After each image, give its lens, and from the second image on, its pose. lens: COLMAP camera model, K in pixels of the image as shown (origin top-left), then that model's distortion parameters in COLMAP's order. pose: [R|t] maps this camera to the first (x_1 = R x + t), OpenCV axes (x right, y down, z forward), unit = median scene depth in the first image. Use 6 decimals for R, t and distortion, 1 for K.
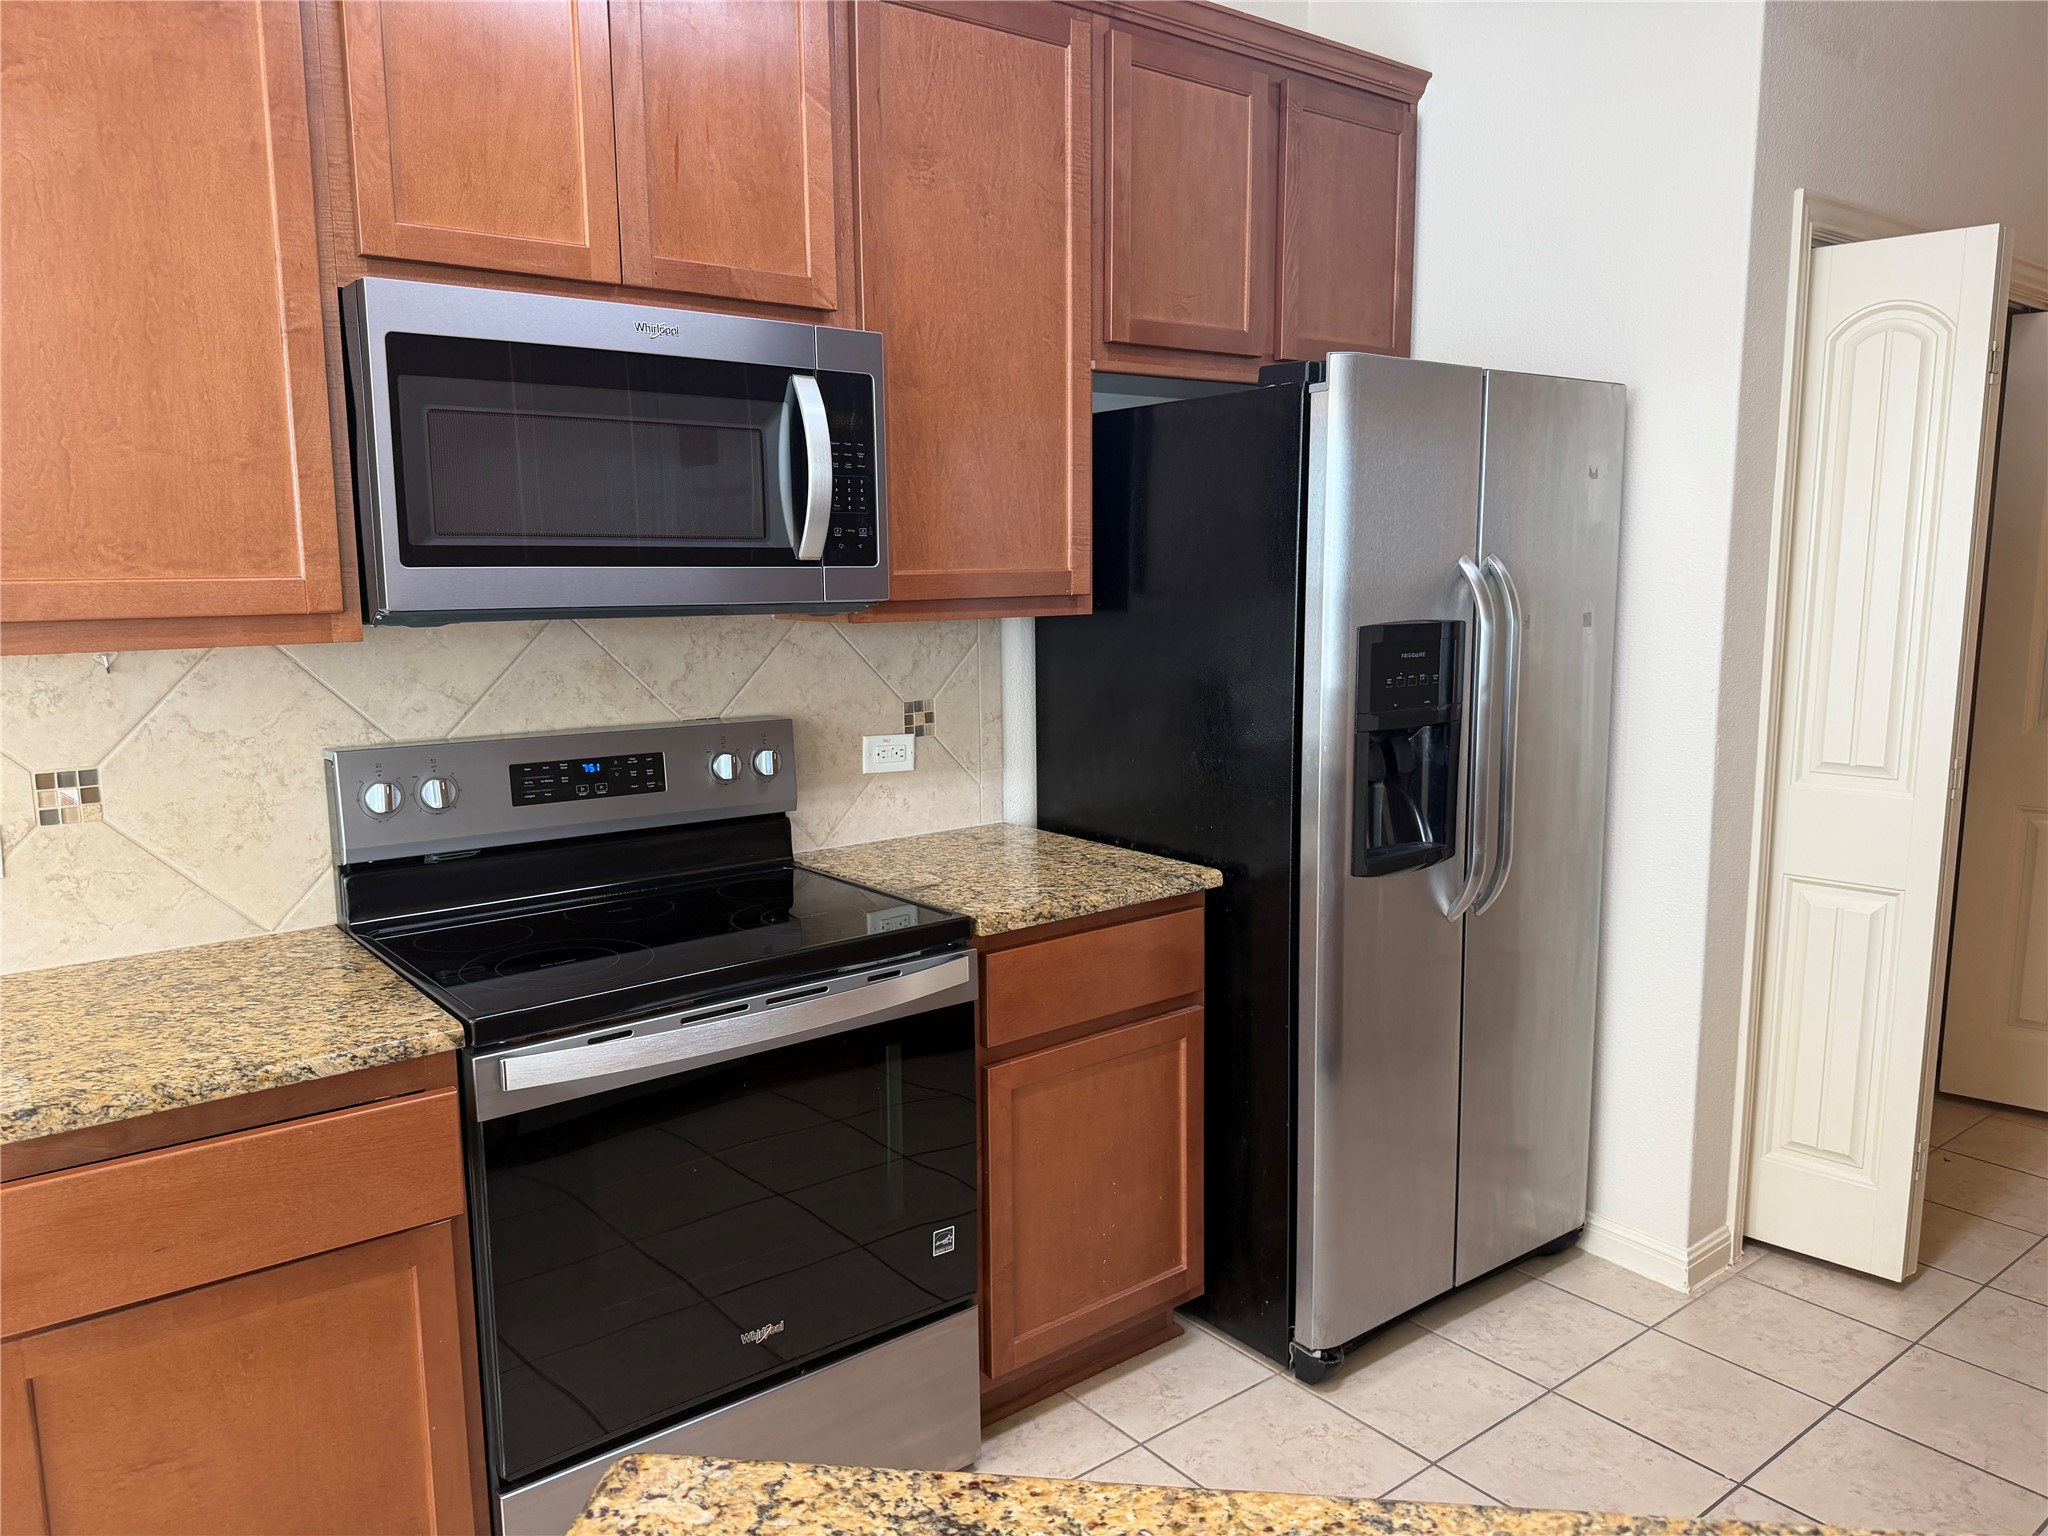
lens RADIAL K [[1421.6, 0, 1014.1], [0, 1421.6, 767.9], [0, 0, 1]] dist [0.066299, -0.094809]
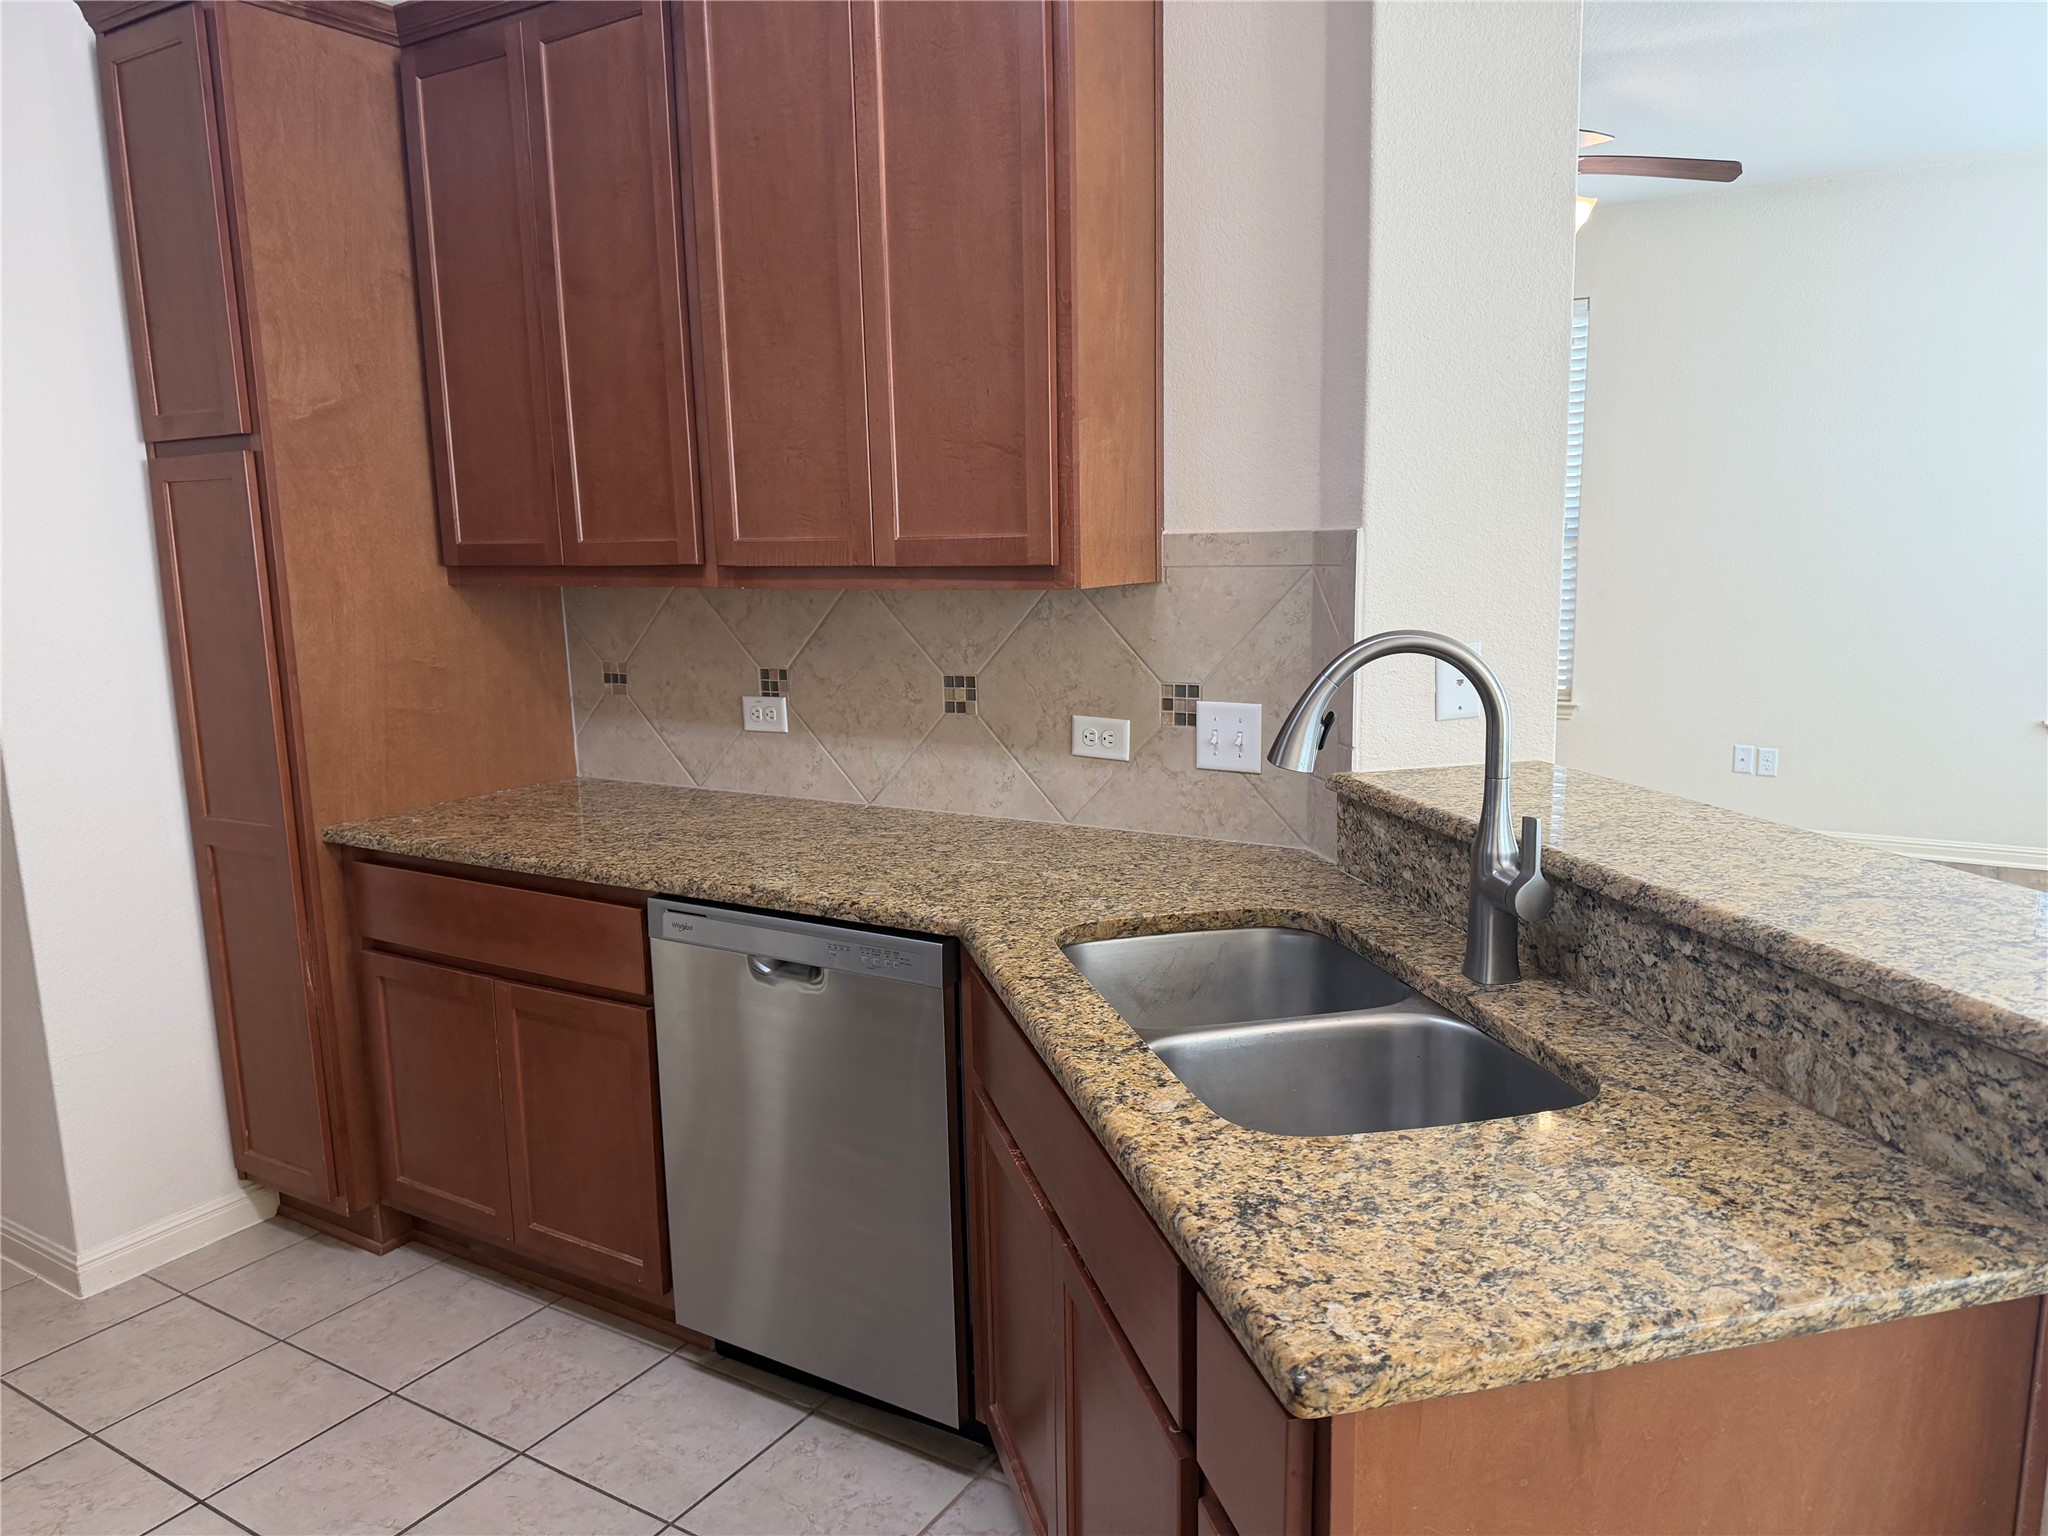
lens RADIAL K [[1421.6, 0, 1014.1], [0, 1421.6, 767.9], [0, 0, 1]] dist [0.066299, -0.094809]
pose [[-0.346527, -0.135456, 0.928208, -0.495261], [0.160435, 0.966380, 0.200922, -0.087233], [-0.924218, 0.218542, -0.313145, 0.637136]]
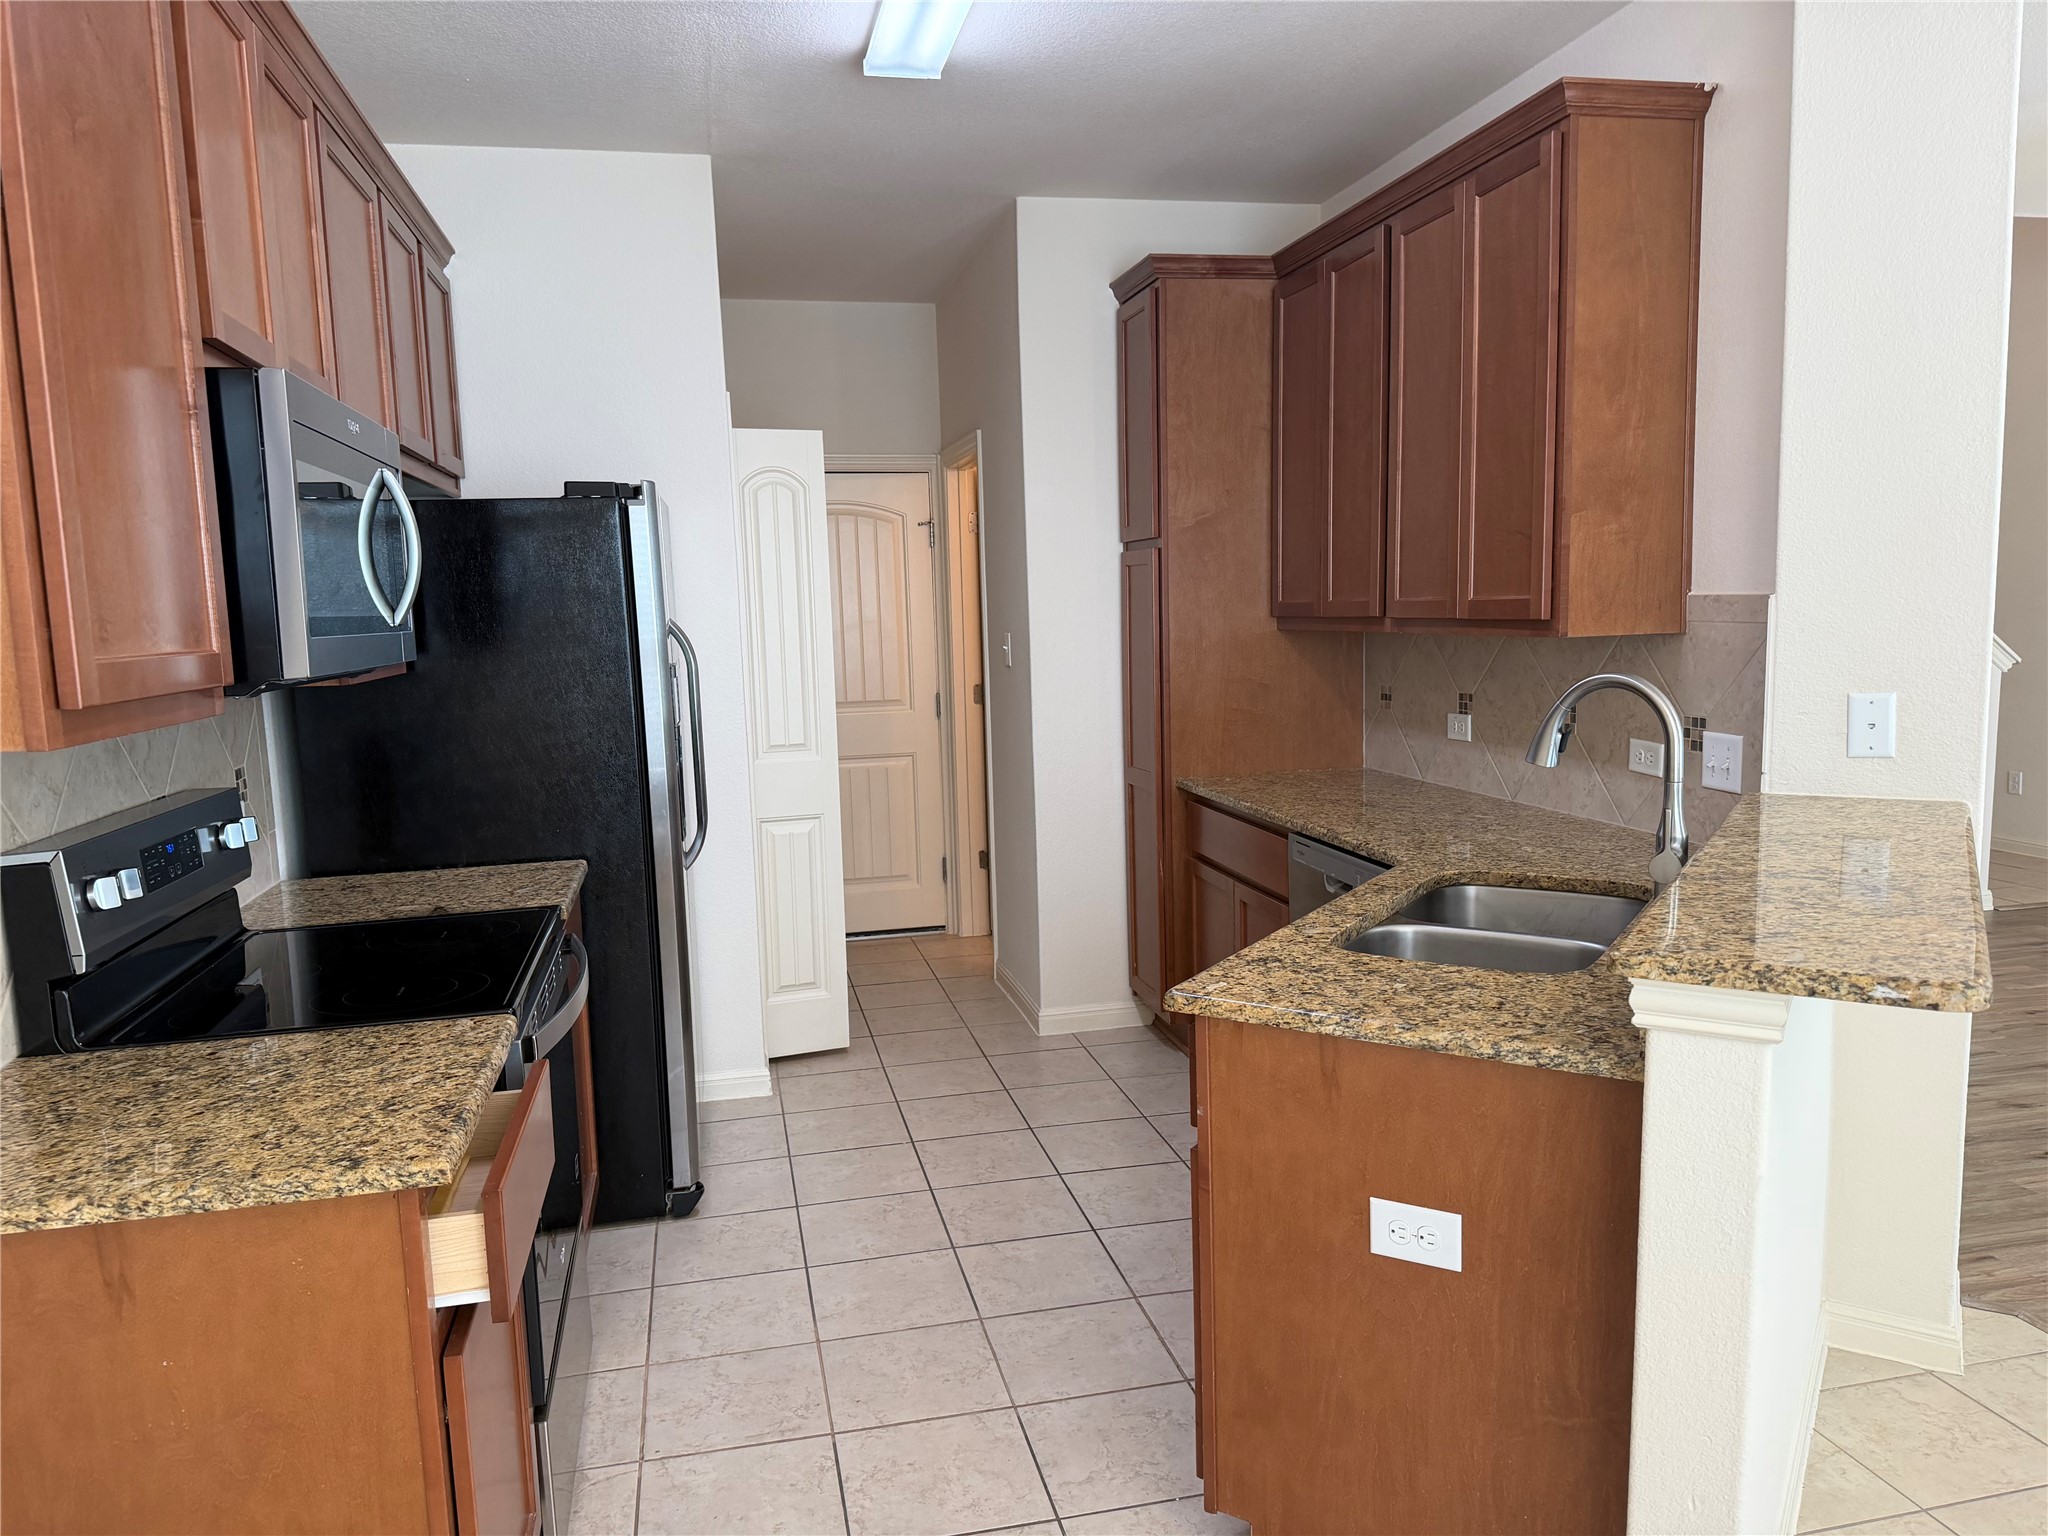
lens RADIAL K [[1421.6, 0, 1014.1], [0, 1421.6, 767.9], [0, 0, 1]] dist [0.066299, -0.094809]
pose [[0.433540, -0.106380, 0.894833, -1.078210], [0.154258, 0.987111, 0.042613, -0.008335], [-0.887833, 0.119560, 0.444362, 0.066339]]
